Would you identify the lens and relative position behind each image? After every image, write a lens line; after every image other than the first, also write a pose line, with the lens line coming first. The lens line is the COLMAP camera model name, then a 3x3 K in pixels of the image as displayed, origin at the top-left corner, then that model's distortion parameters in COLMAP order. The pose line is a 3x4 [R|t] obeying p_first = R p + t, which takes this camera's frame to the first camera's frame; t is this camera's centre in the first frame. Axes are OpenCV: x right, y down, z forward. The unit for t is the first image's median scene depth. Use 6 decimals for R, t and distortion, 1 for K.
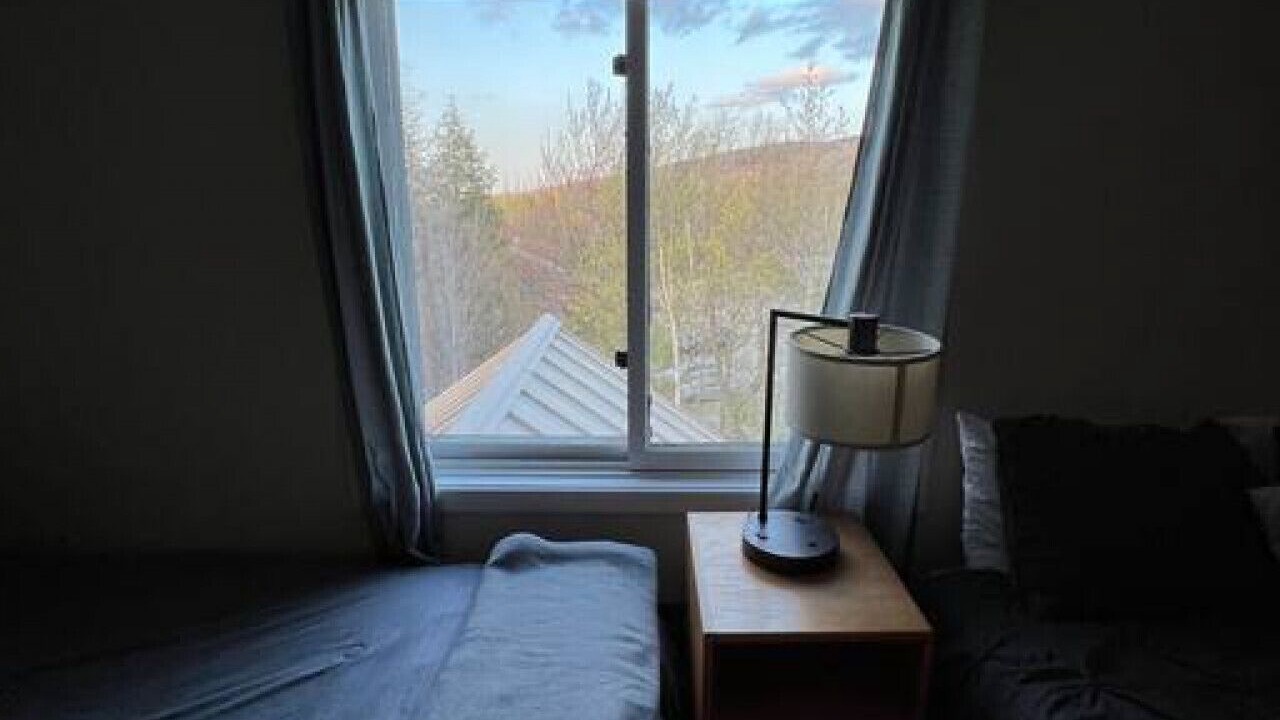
lens RADIAL K [[665.1, 0, 638.8], [0, 665.1, 362.8], [0, 0, 1]] dist [-0.001363, -0.000203]
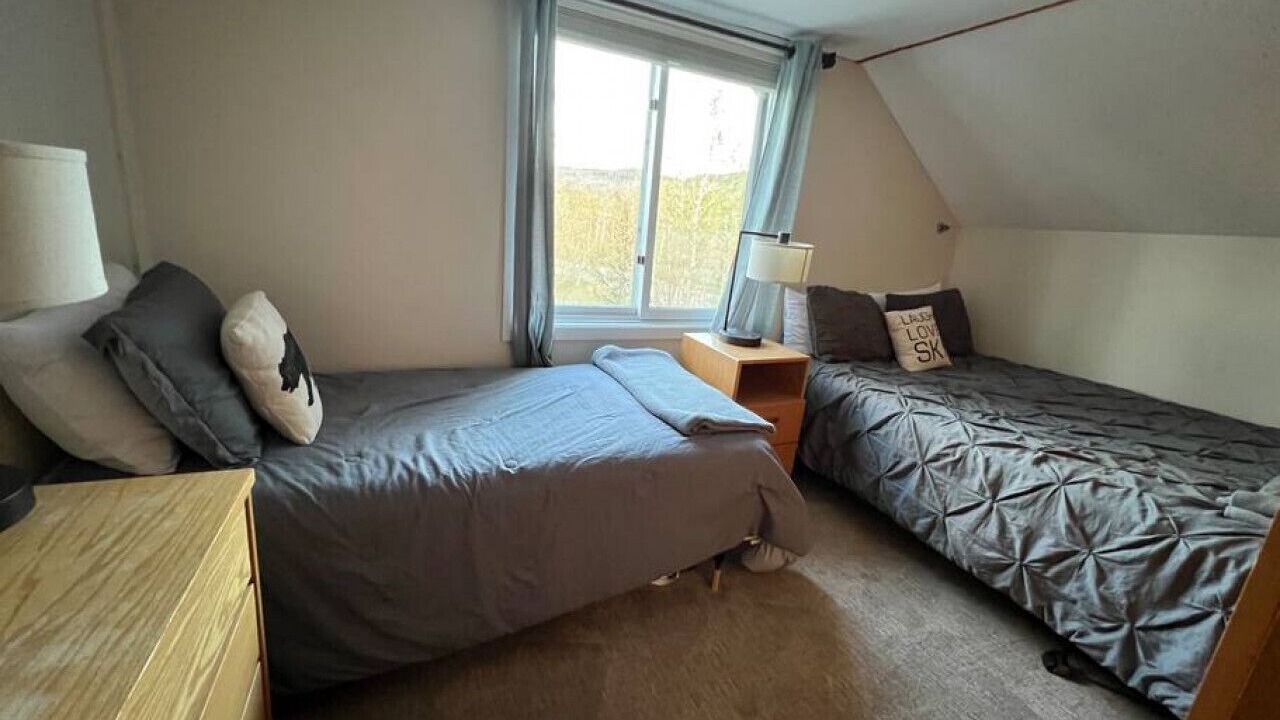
lens RADIAL K [[509.9, 0, 637.3], [0, 509.9, 357.4], [0, 0, 1]] dist [0.000256, -0.000055]
pose [[0.896339, -0.029323, 0.442398, -0.777230], [0.010604, 0.998943, 0.044728, 0.234463], [-0.443242, -0.035400, 0.895703, -0.352491]]
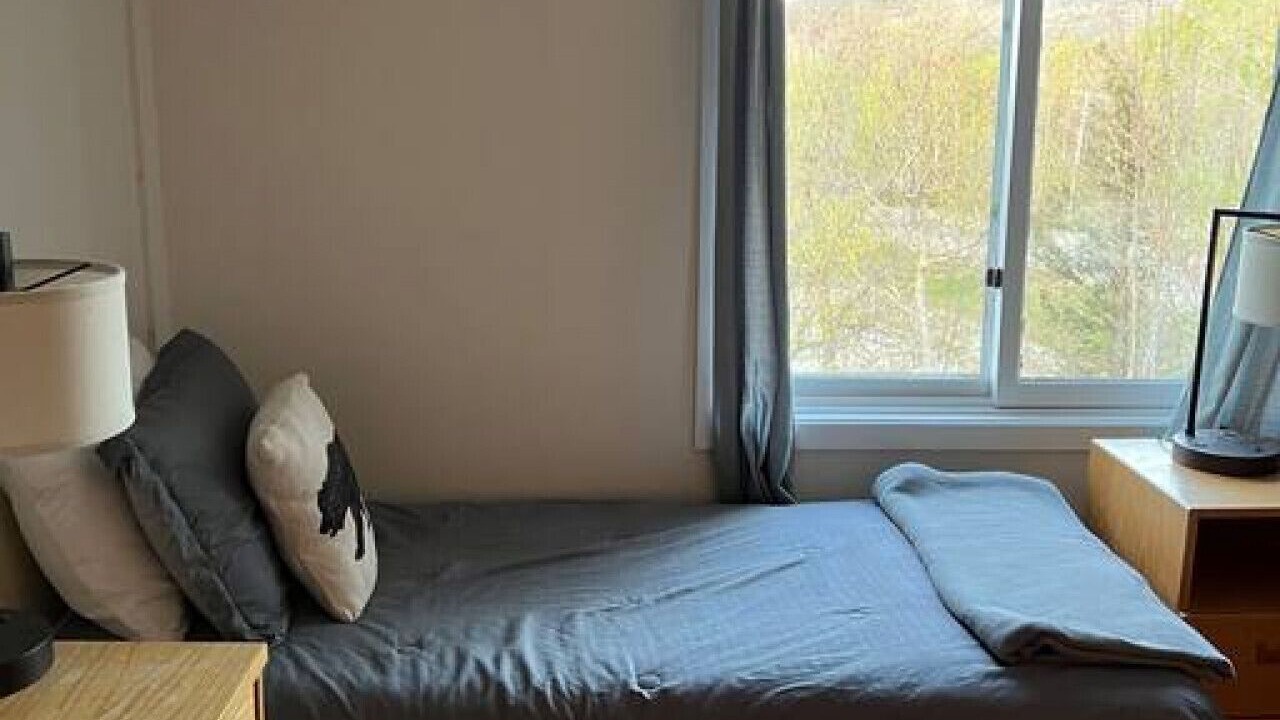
lens RADIAL K [[1290.1, 0, 644.8], [0, 1290.1, 357.3], [0, 0, 1]] dist [0.063063, 0.000000]
pose [[0.998192, 0.000041, 0.060113, -0.665343], [0.002166, 0.999326, -0.036648, 0.182849], [-0.060074, 0.036712, 0.997519, -0.761332]]
